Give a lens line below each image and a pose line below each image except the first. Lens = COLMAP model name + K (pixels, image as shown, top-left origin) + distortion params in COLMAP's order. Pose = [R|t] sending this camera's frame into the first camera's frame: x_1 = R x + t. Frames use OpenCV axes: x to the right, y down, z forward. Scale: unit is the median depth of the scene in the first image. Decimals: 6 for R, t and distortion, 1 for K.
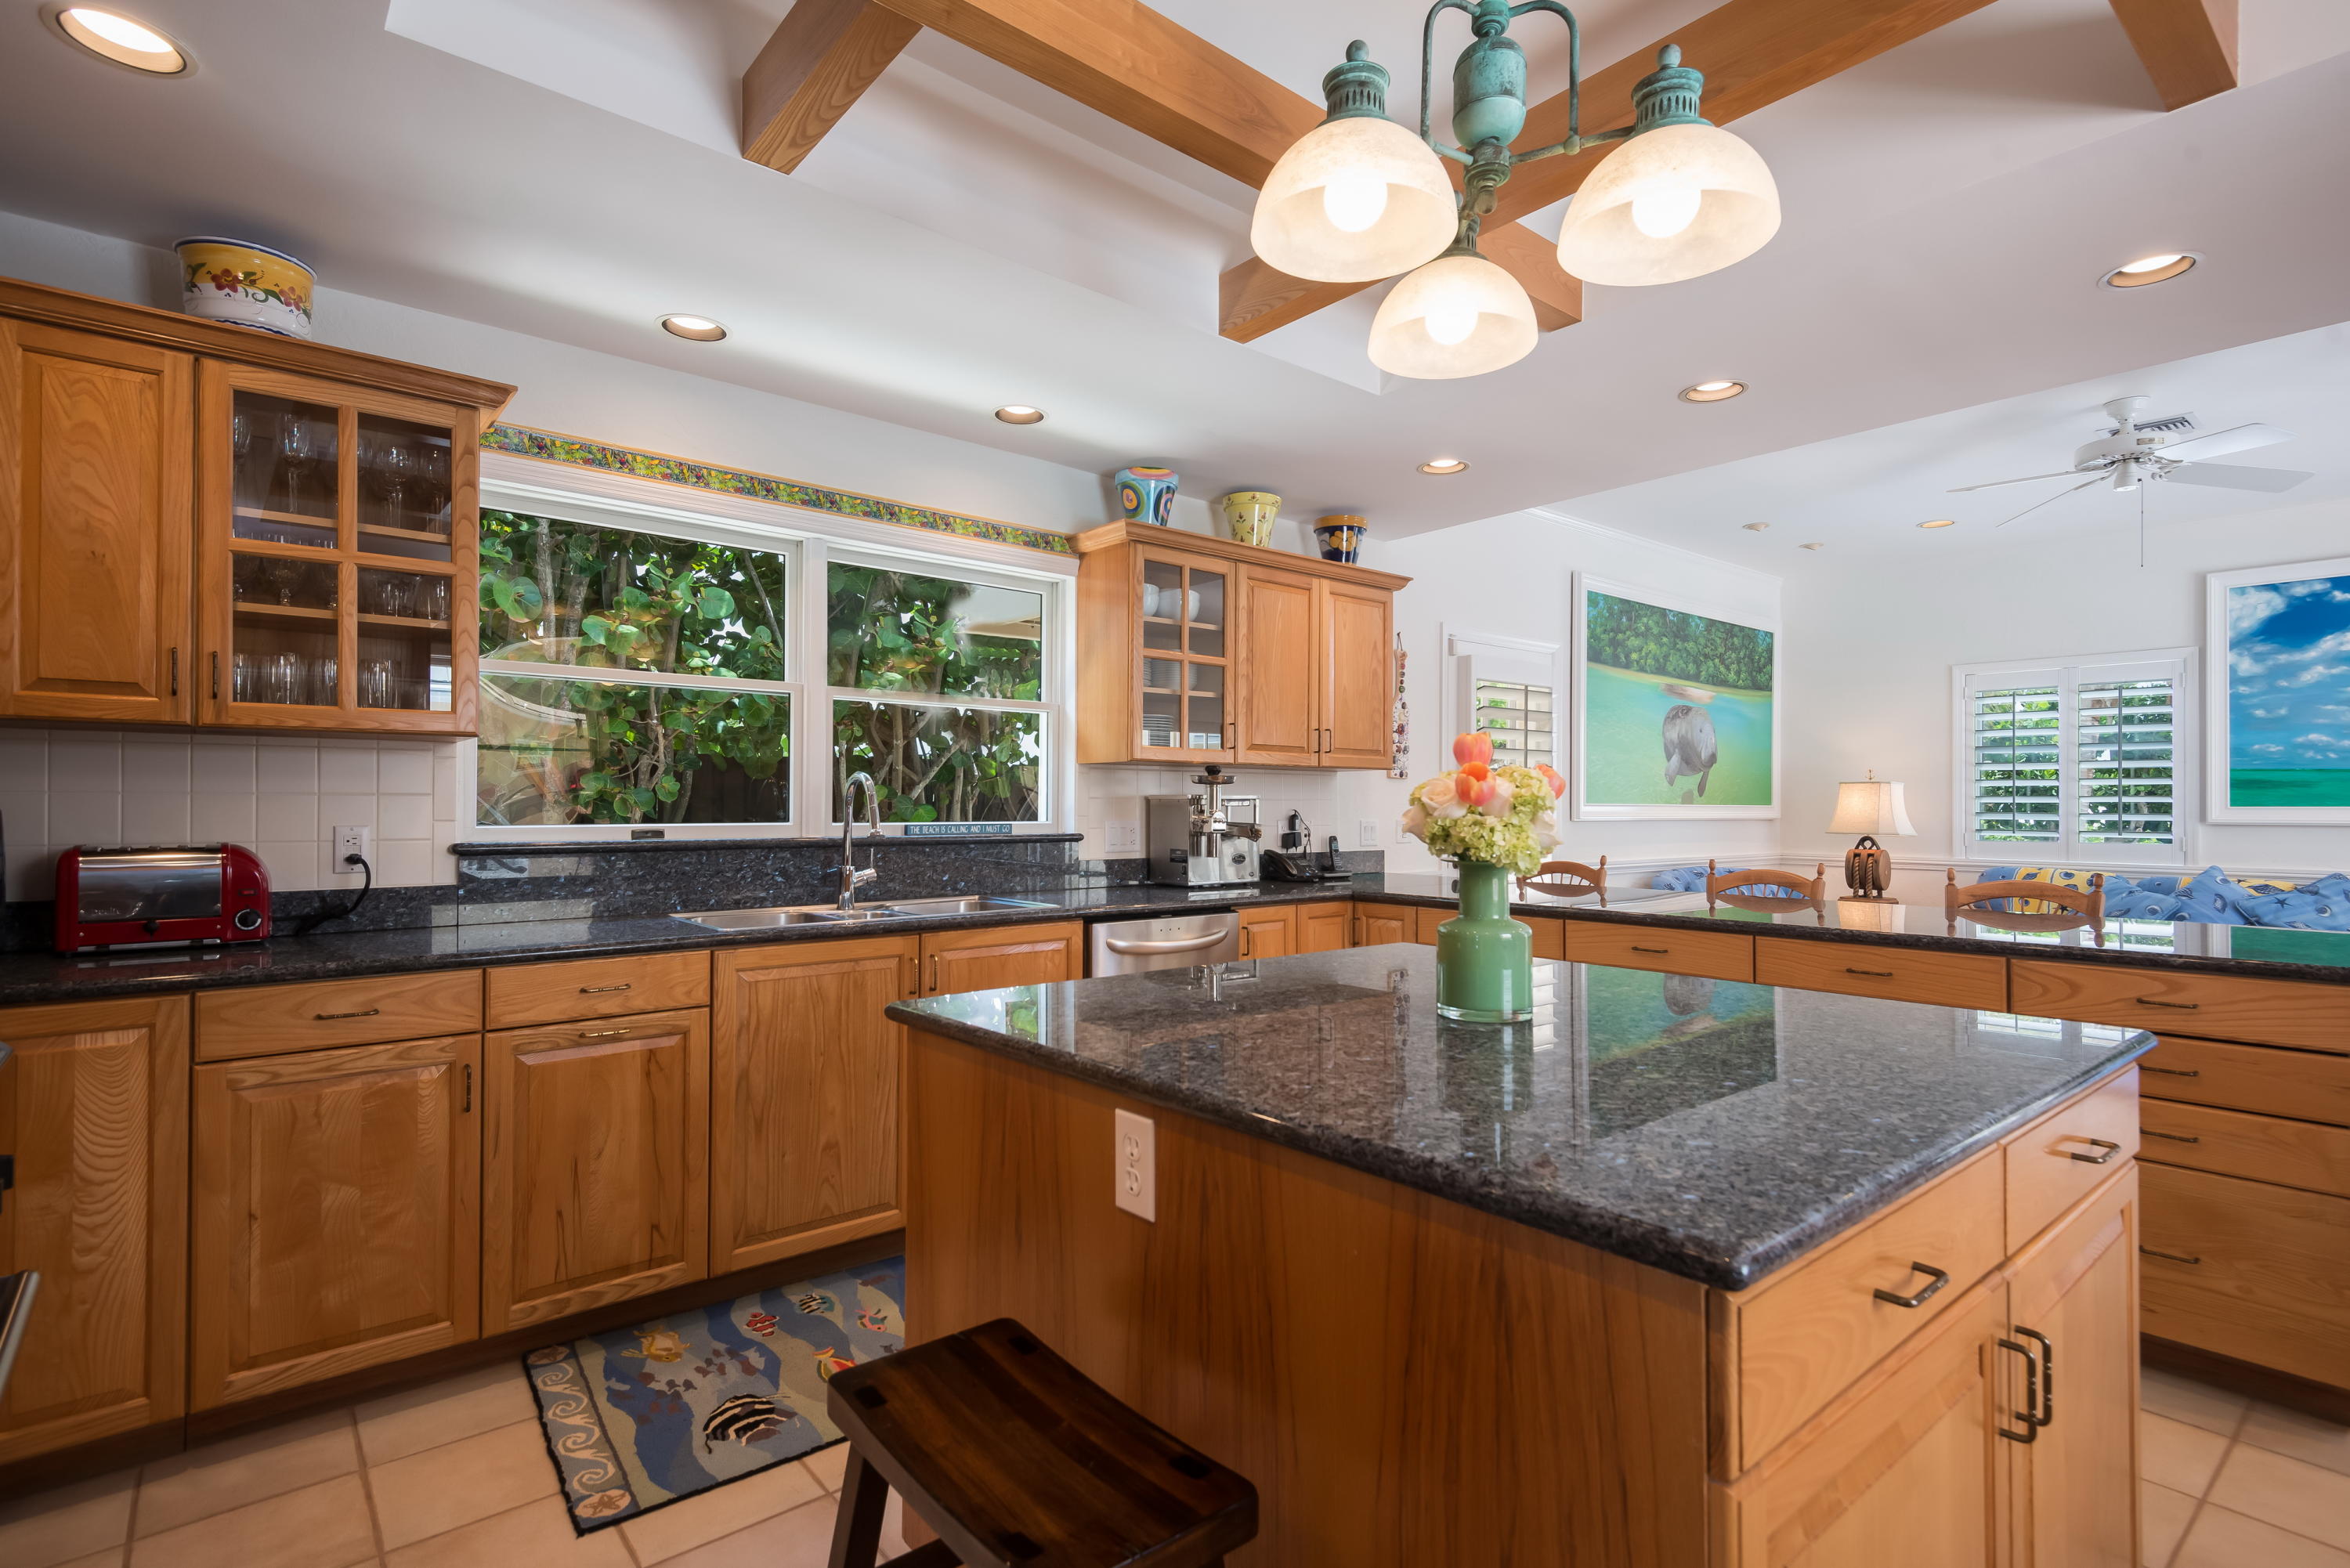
lens RADIAL K [[1140.7, 0, 1178.8], [0, 1140.7, 795.1], [0, 0, 1]] dist [0.042110, -0.017305]
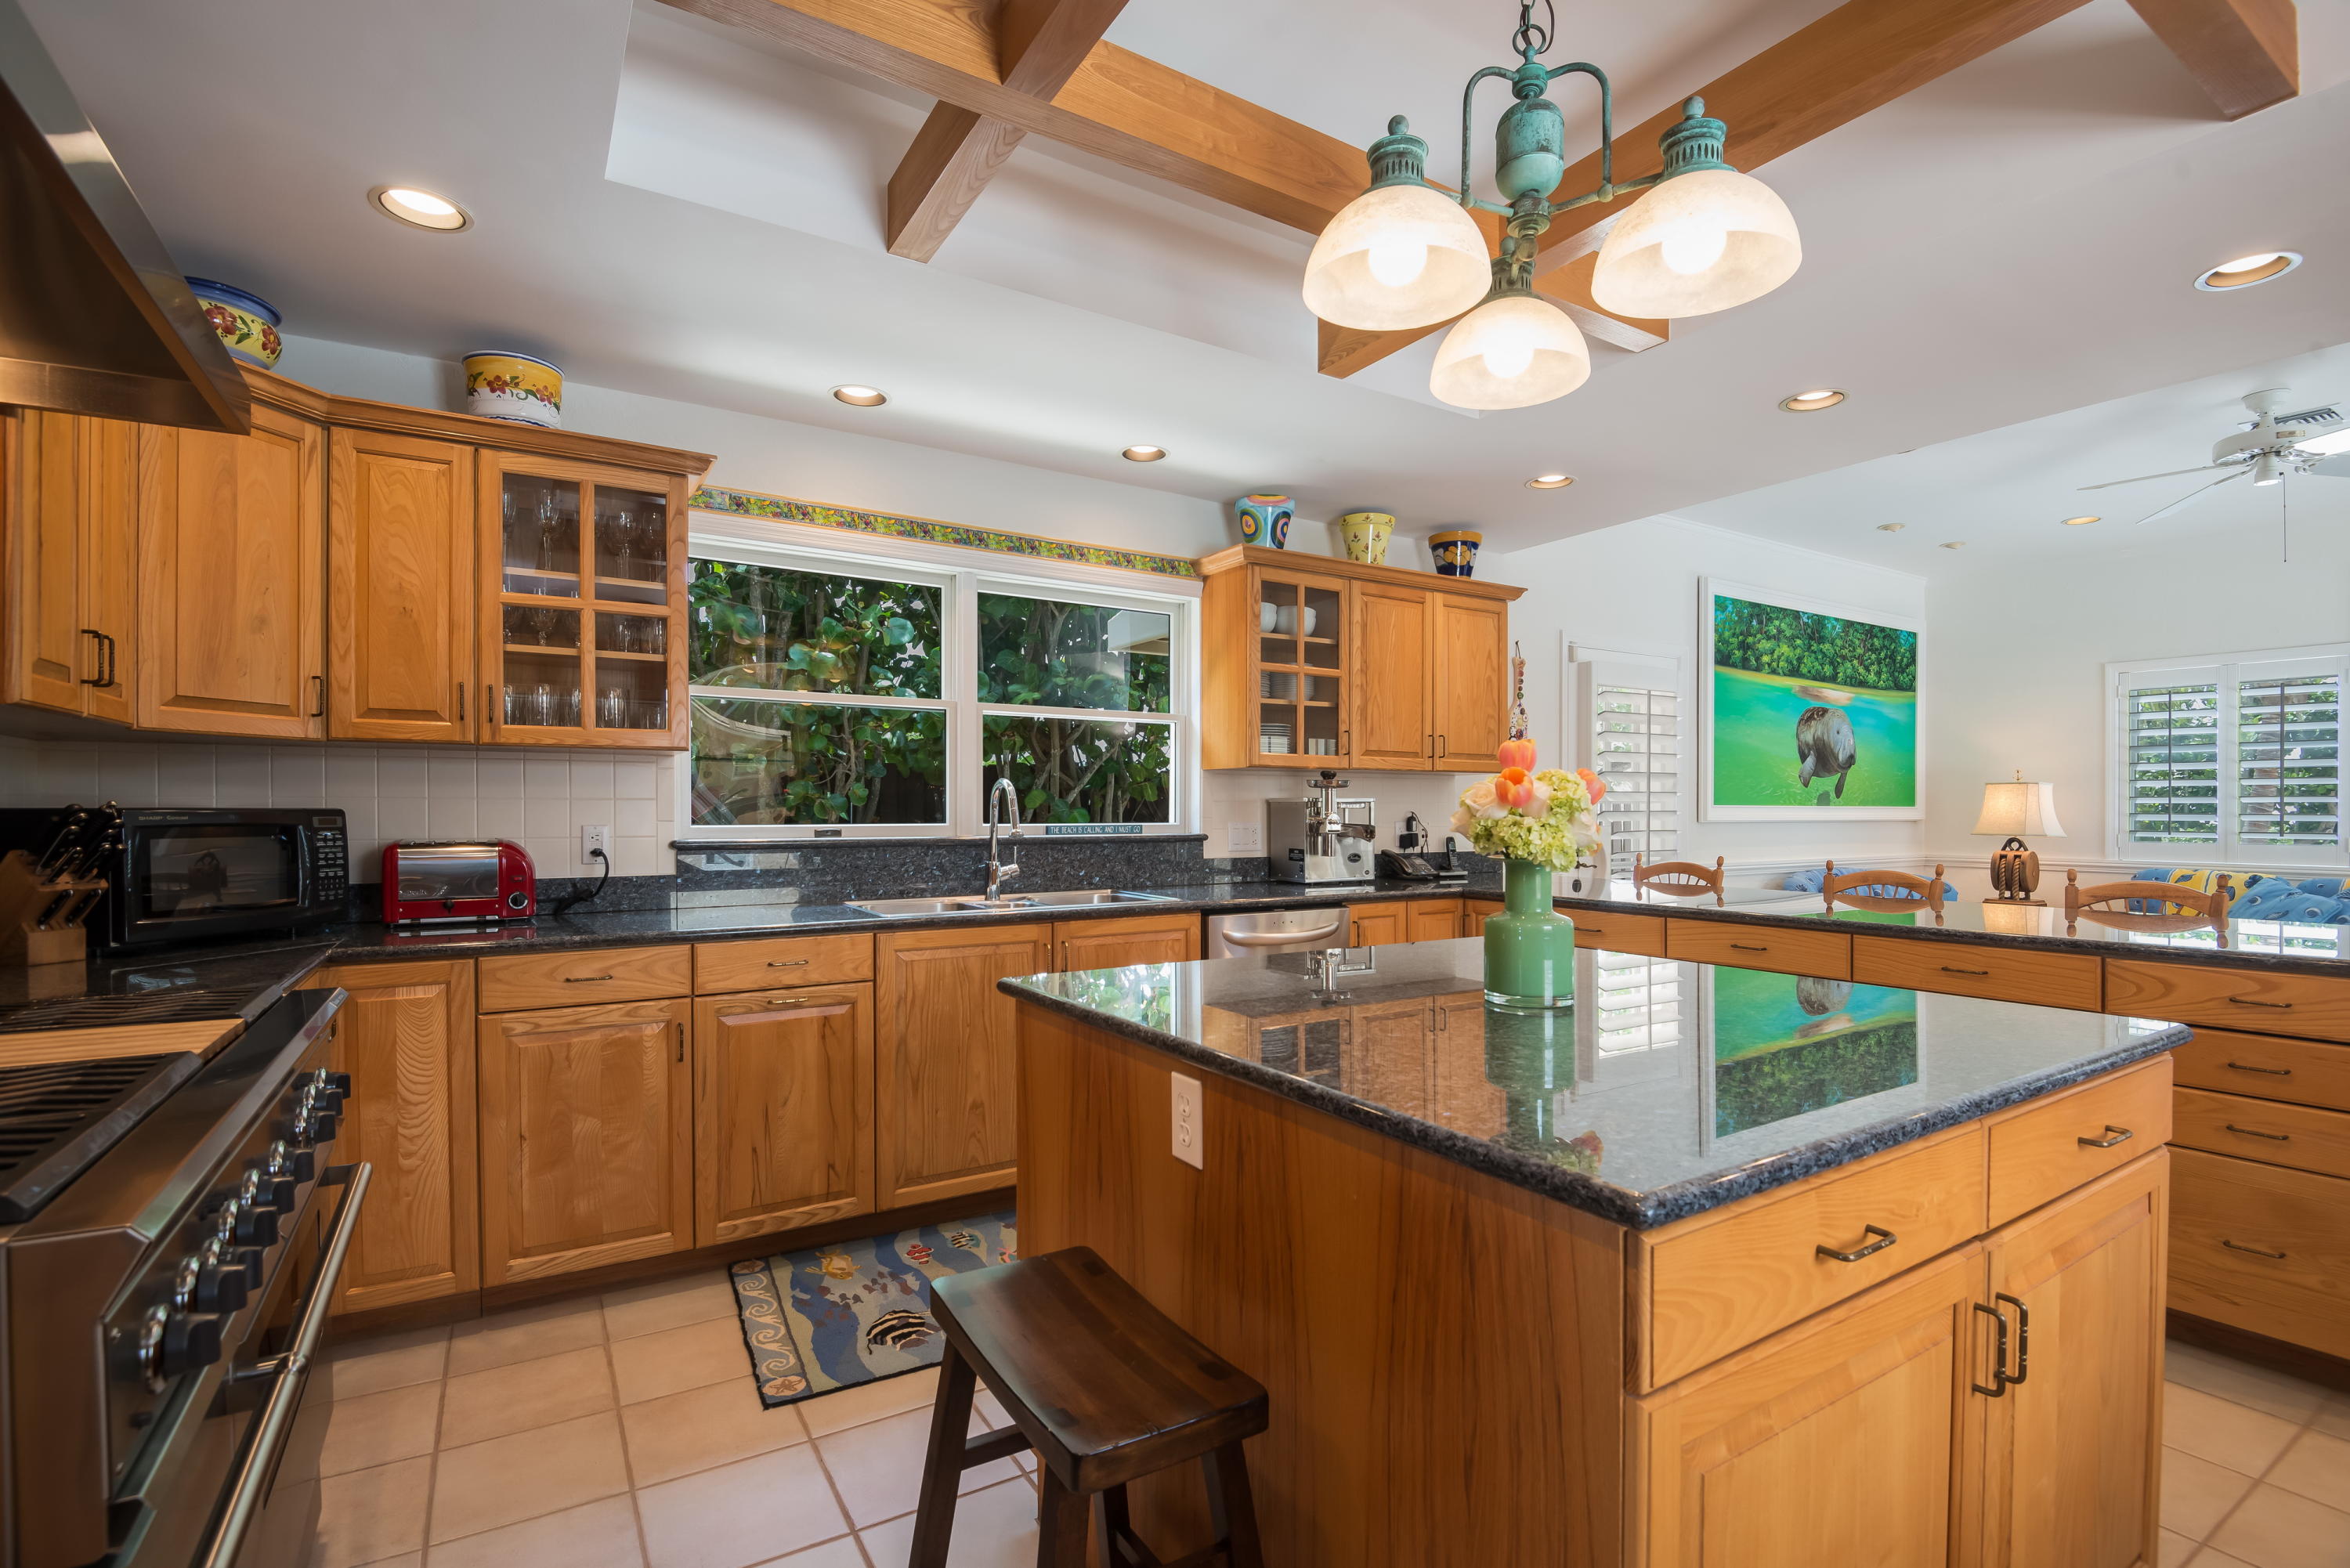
lens RADIAL K [[1078.6, 0, 1182.6], [0, 1078.6, 813.8], [0, 0, 1]] dist [0.016557, -0.022369]
pose [[0.990188, -0.000689, -0.139739, 0.044217], [0.002720, 0.999893, 0.014346, -0.000053], [0.139714, -0.014585, 0.990084, -0.028596]]
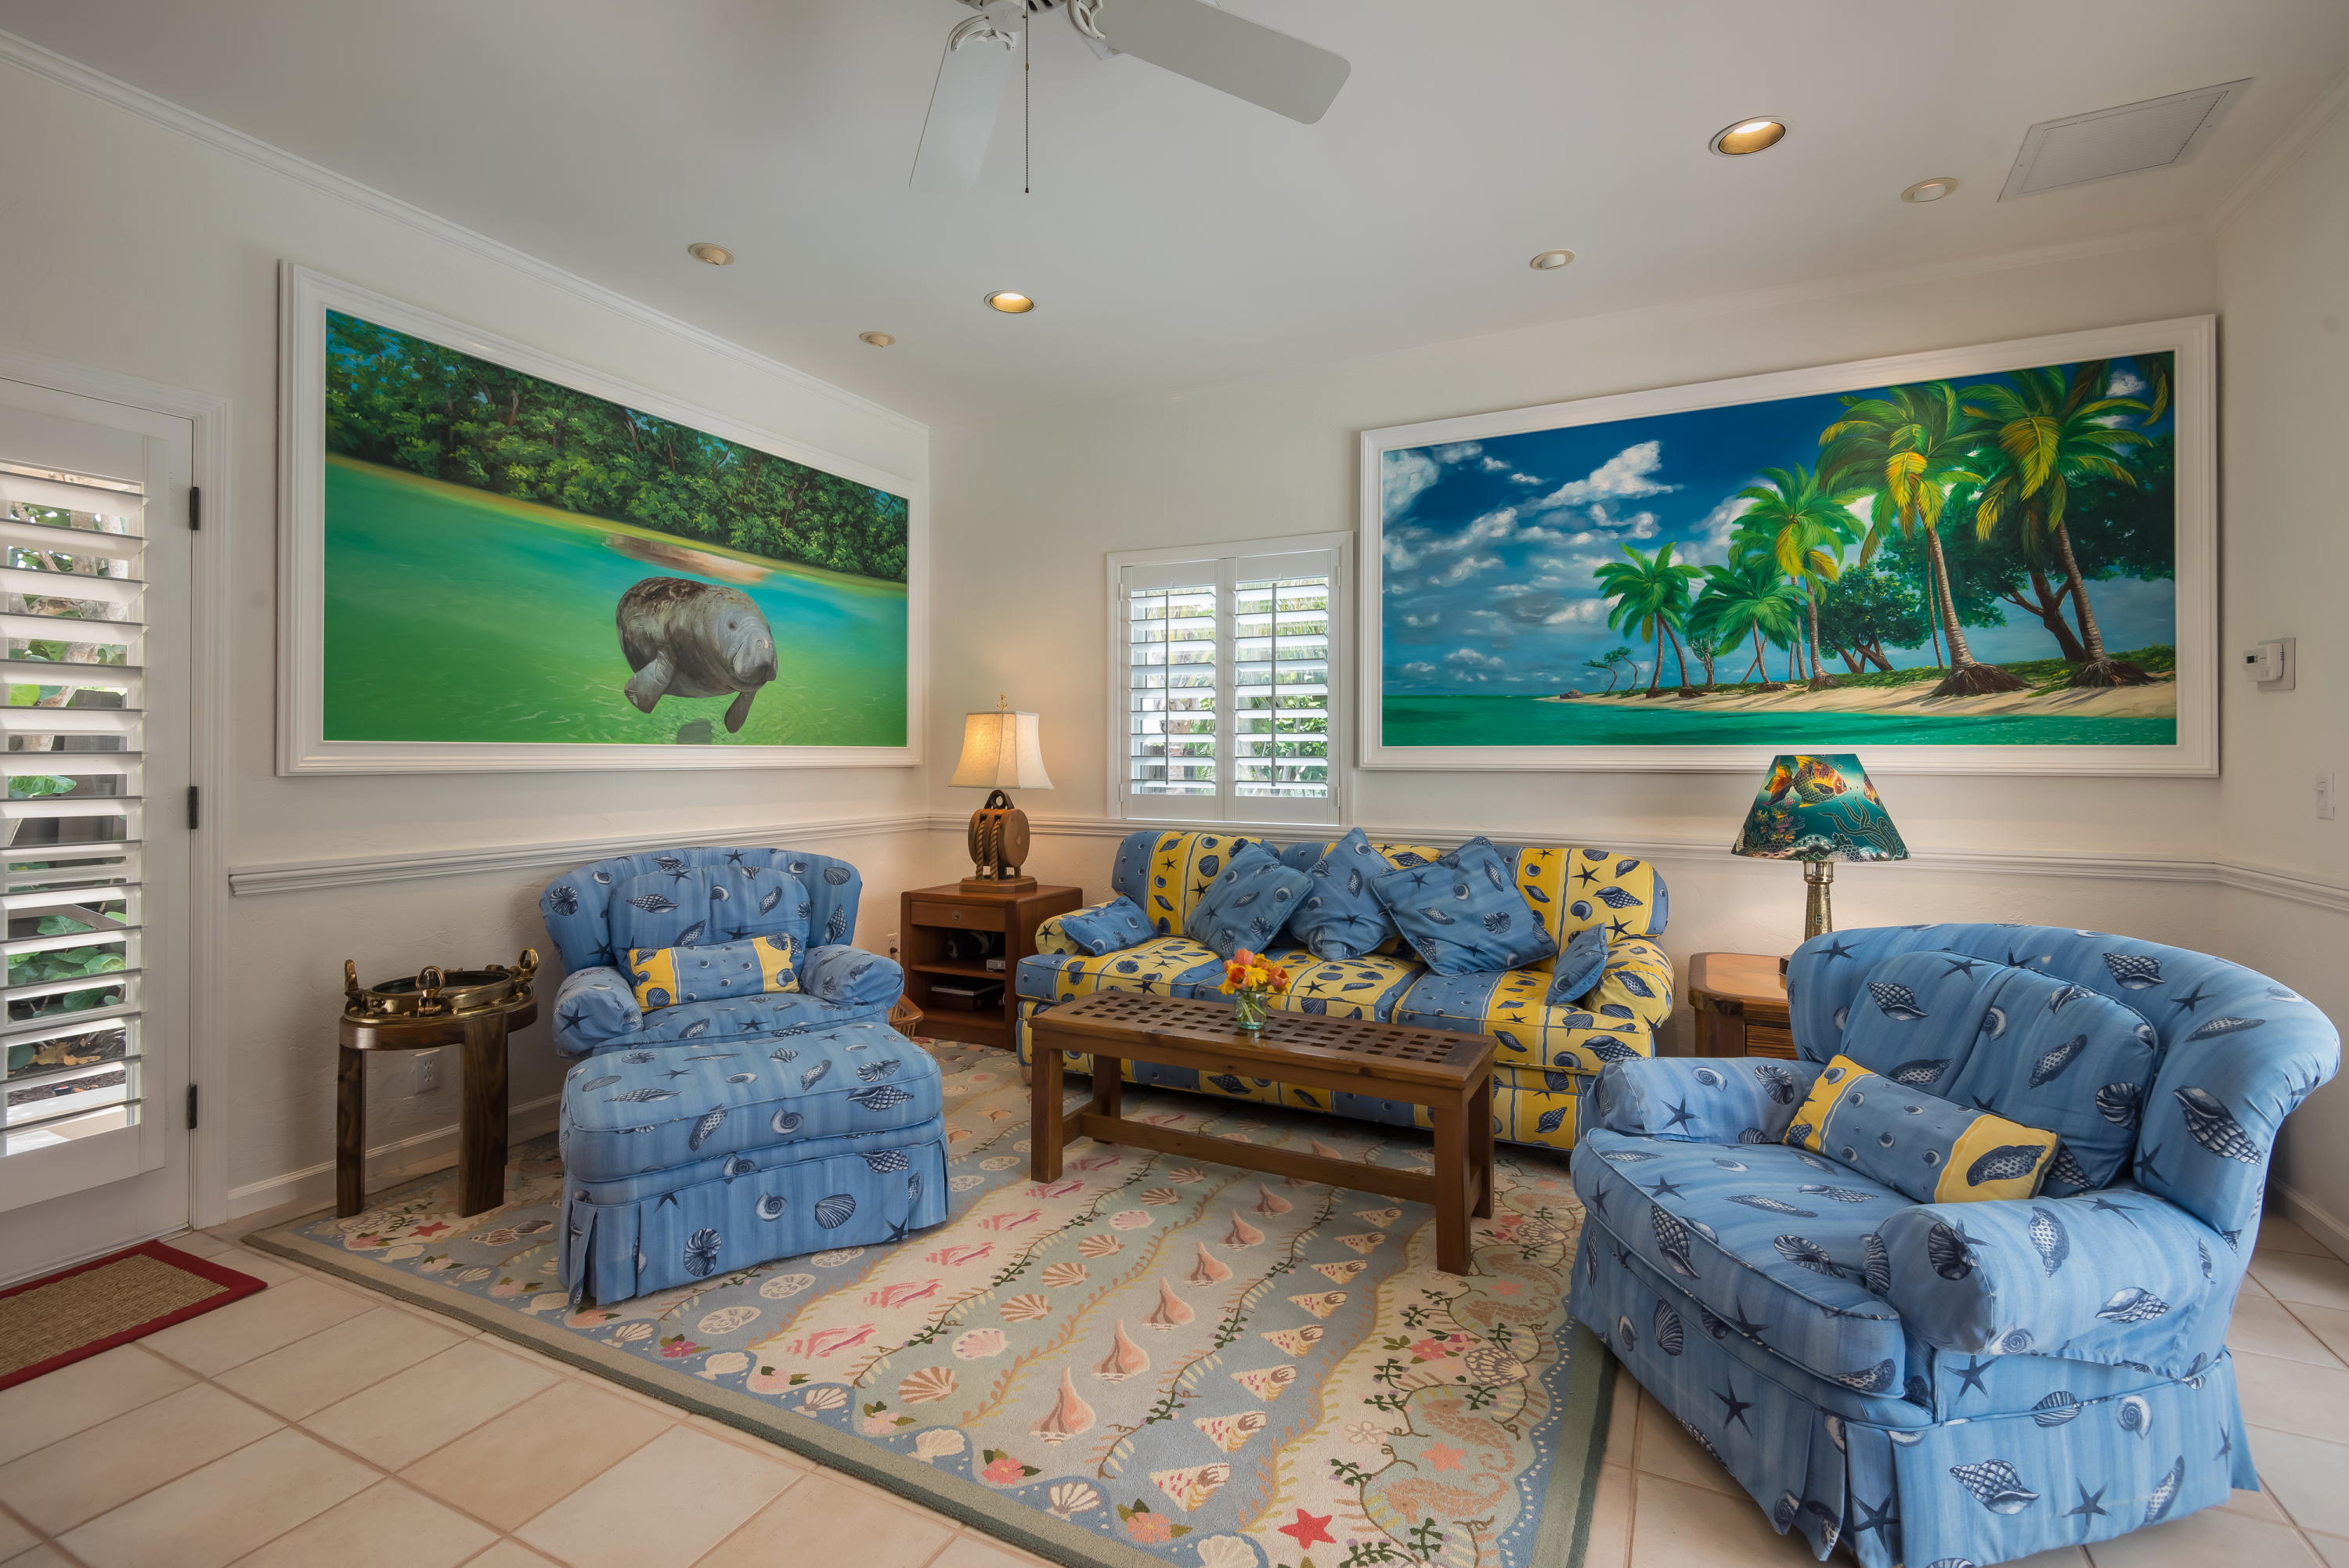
lens RADIAL K [[1041.7, 0, 1179.1], [0, 1041.7, 751.5], [0, 0, 1]] dist [0.041401, -0.031039]
pose [[0.917510, -0.001887, 0.397707, 0.958219], [-0.001284, 0.999969, 0.007705, 0.015399], [-0.397710, -0.007580, 0.917480, 0.816942]]
